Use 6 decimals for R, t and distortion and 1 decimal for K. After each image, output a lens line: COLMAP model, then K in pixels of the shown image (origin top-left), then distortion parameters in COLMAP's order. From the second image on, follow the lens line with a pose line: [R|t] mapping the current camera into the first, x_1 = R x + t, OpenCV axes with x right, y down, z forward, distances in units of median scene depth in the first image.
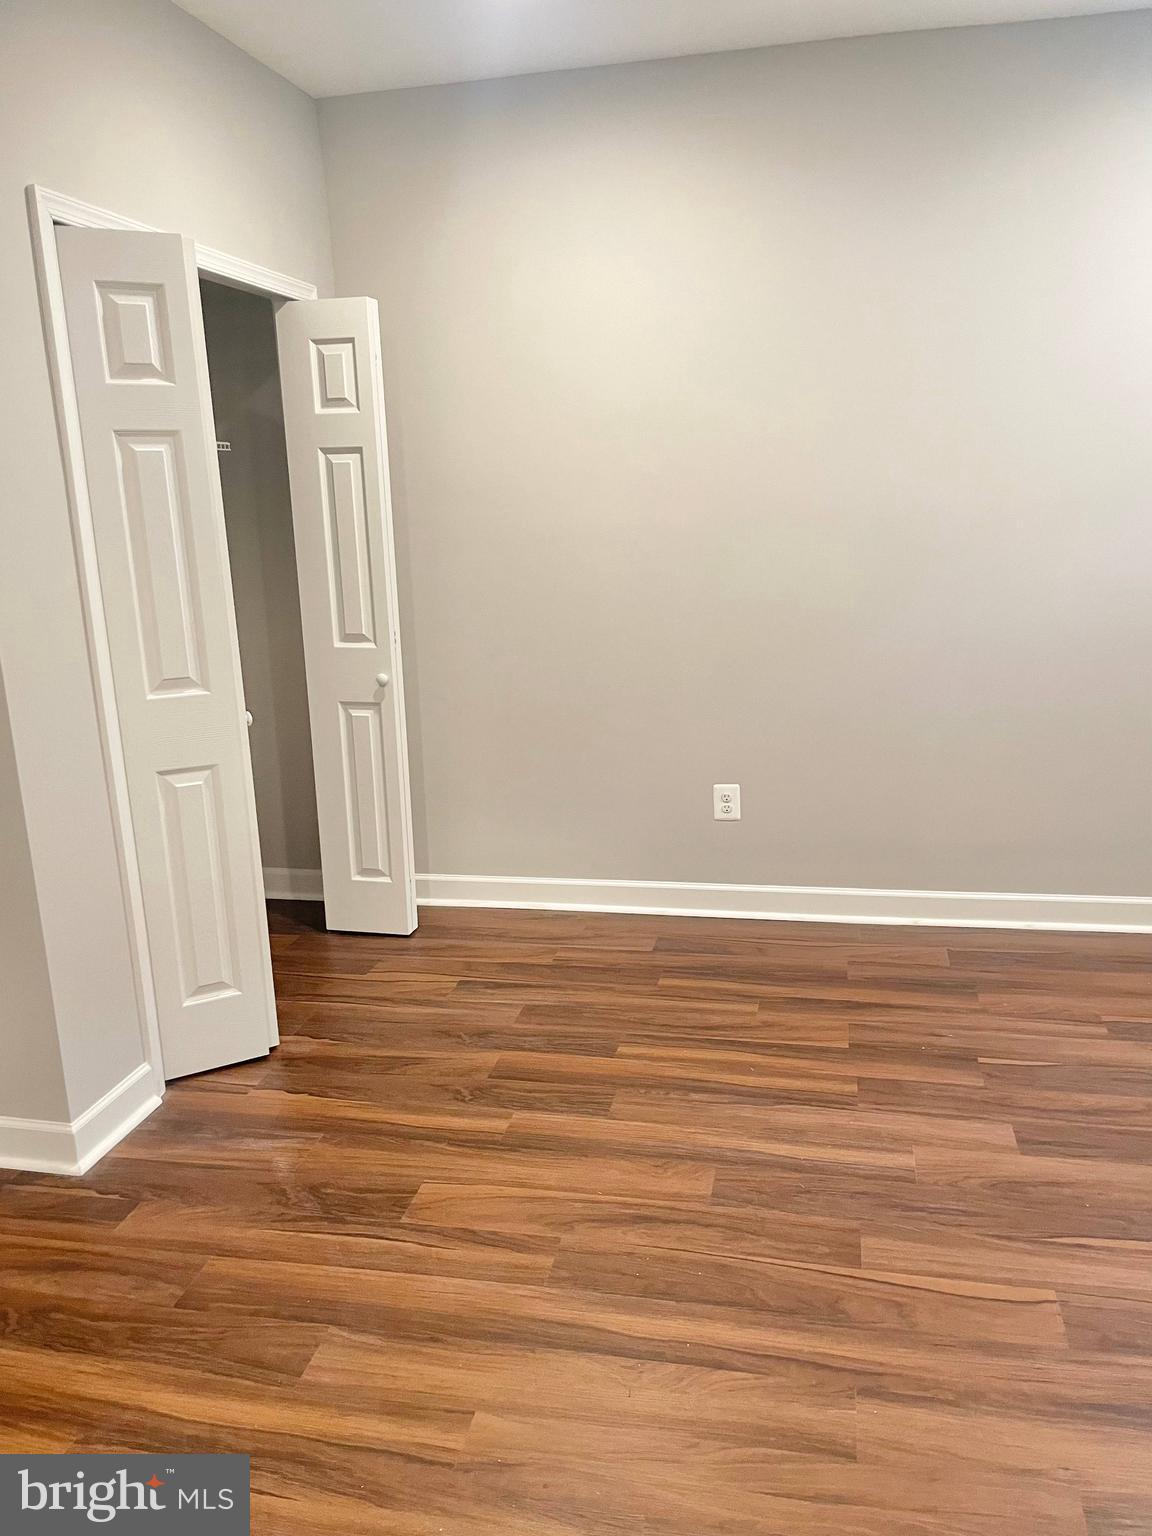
lens RADIAL K [[1183.4, 0, 576.1], [0, 1183.4, 767.9], [0, 0, 1]] dist [0.026156, -0.013773]
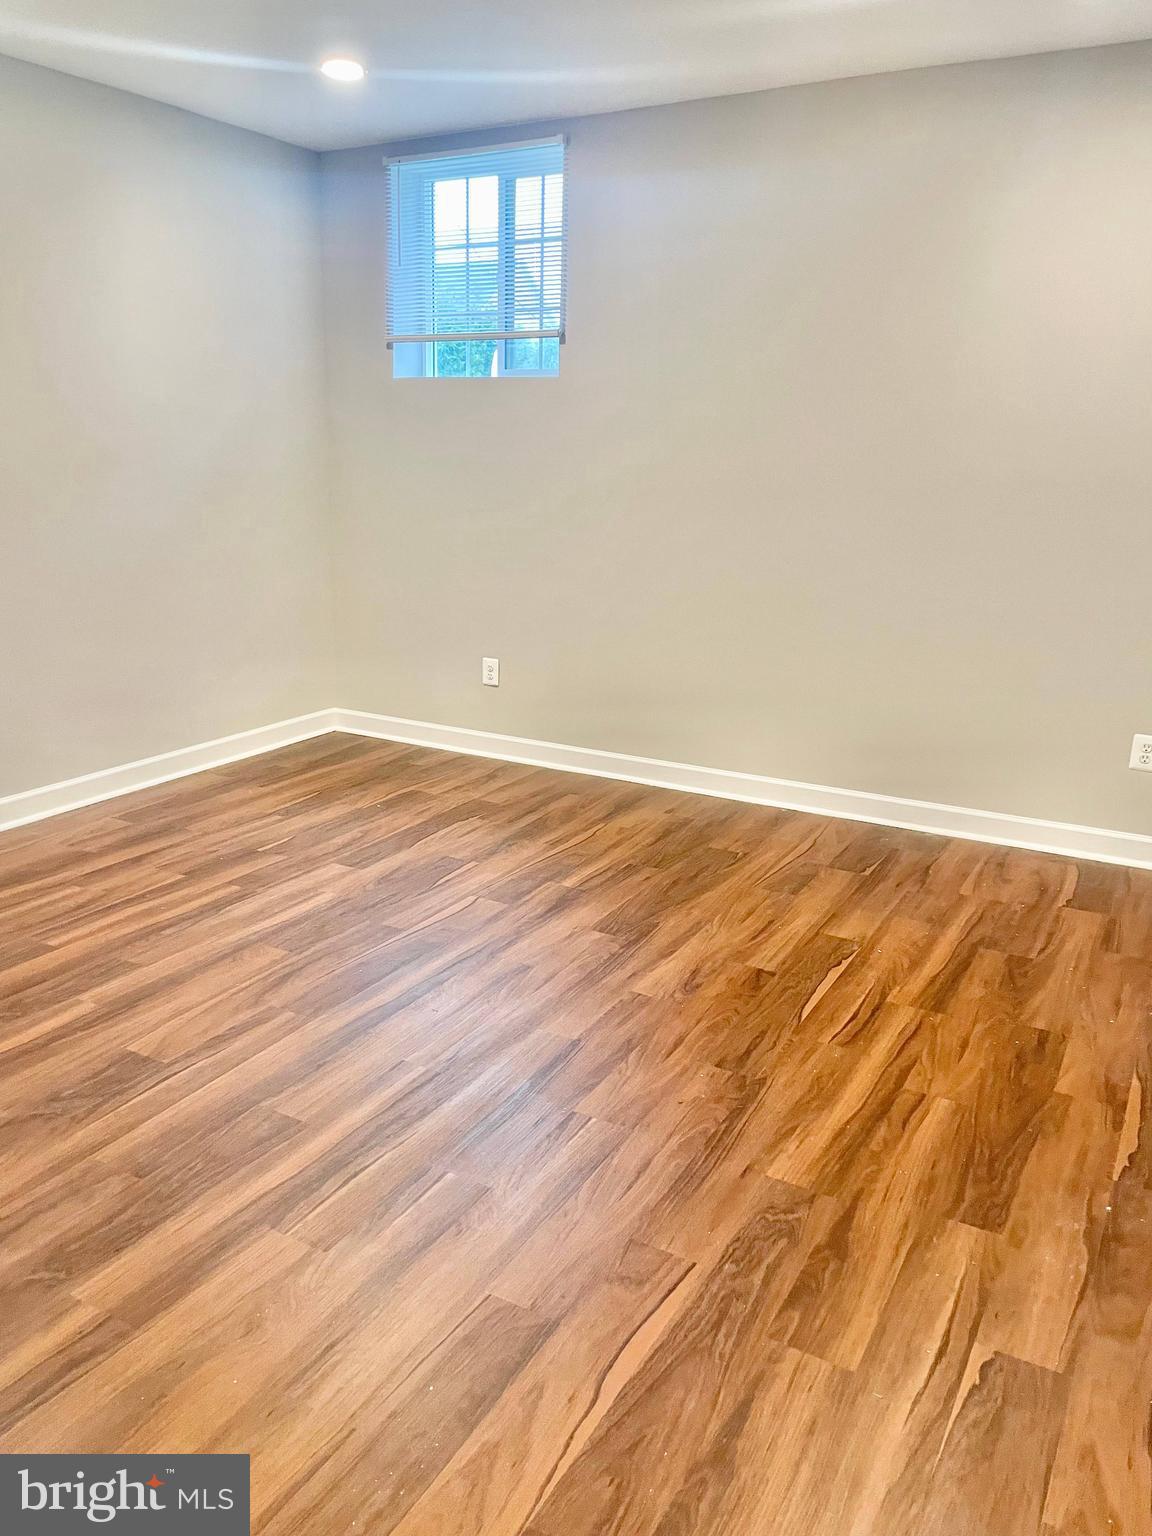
lens RADIAL K [[1183.4, 0, 572.5], [0, 1183.4, 767.7], [0, 0, 1]] dist [0.026156, -0.013773]
pose [[0.296653, -0.211175, 0.931344, -0.914924], [0.185657, 0.969391, 0.160665, -0.009307], [-0.936765, 0.125249, 0.326779, 0.184617]]
